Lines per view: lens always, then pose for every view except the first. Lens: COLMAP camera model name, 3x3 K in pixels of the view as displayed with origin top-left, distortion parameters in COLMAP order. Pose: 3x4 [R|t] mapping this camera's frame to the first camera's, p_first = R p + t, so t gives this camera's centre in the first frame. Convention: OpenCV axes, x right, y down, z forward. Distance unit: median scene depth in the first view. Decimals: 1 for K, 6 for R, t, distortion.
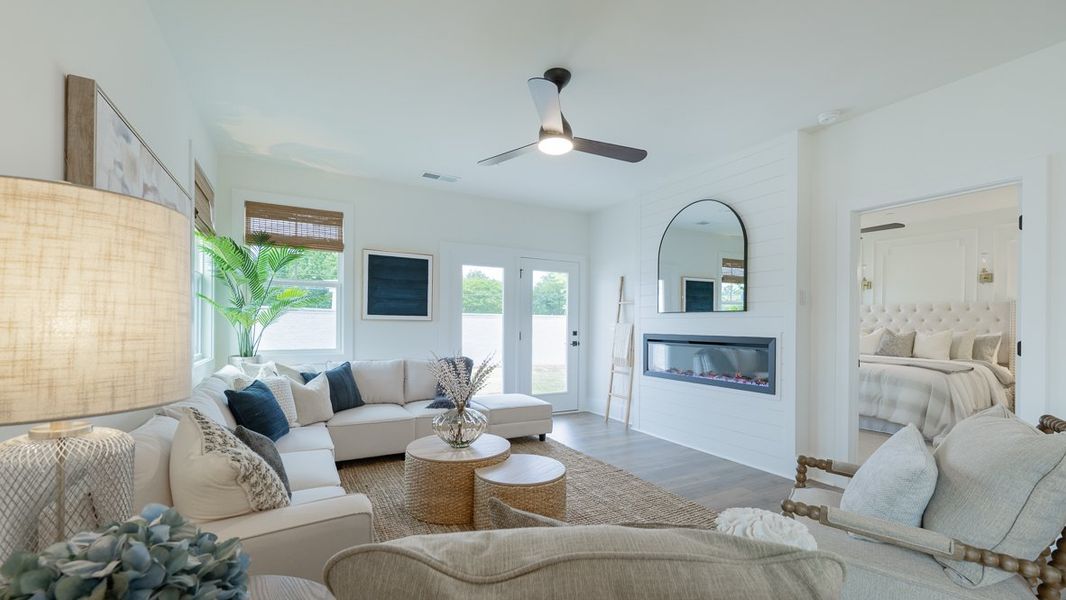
lens RADIAL K [[463.7, 0, 552.5], [0, 463.7, 326.1], [0, 0, 1]] dist [-0.000798, 0.000599]
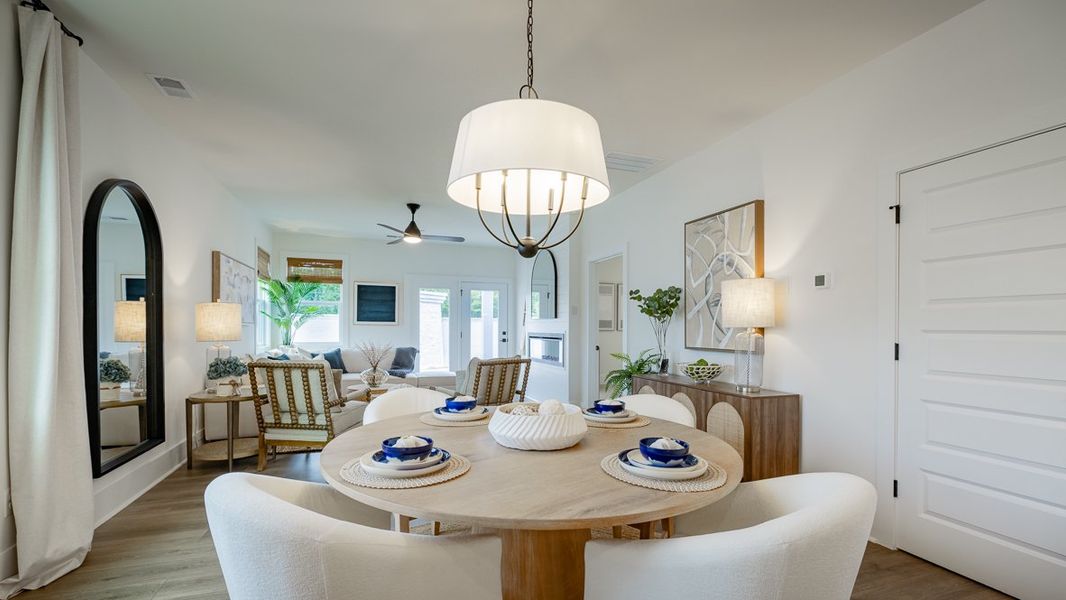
lens RADIAL K [[463.7, 0, 532.9], [0, 463.7, 333.1], [0, 0, 1]] dist [-0.000798, 0.000599]
pose [[0.987386, -0.001942, -0.158318, 0.525763], [0.002984, 0.999975, 0.006345, 0.009203], [0.158302, -0.006738, 0.987368, -0.580058]]
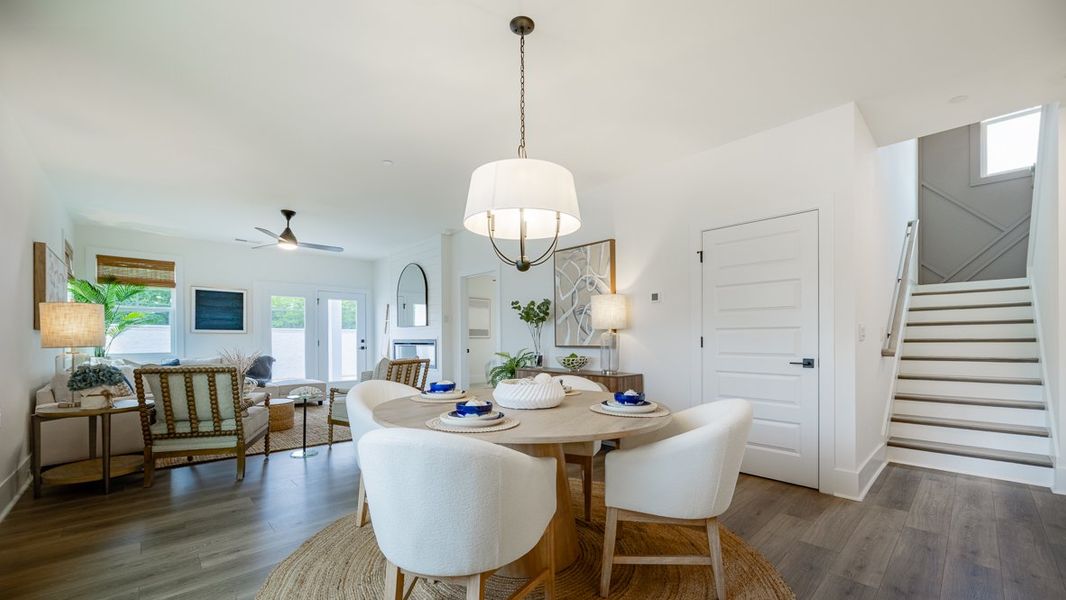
lens RADIAL K [[419.0, 0, 536.4], [0, 419.0, 338.5], [0, 0, 1]] dist [0.001316, -0.000825]
pose [[0.968833, -0.013634, 0.247340, 0.373806], [0.014324, 0.999897, -0.000990, 0.024487], [-0.247301, 0.004502, 0.968928, -0.658375]]
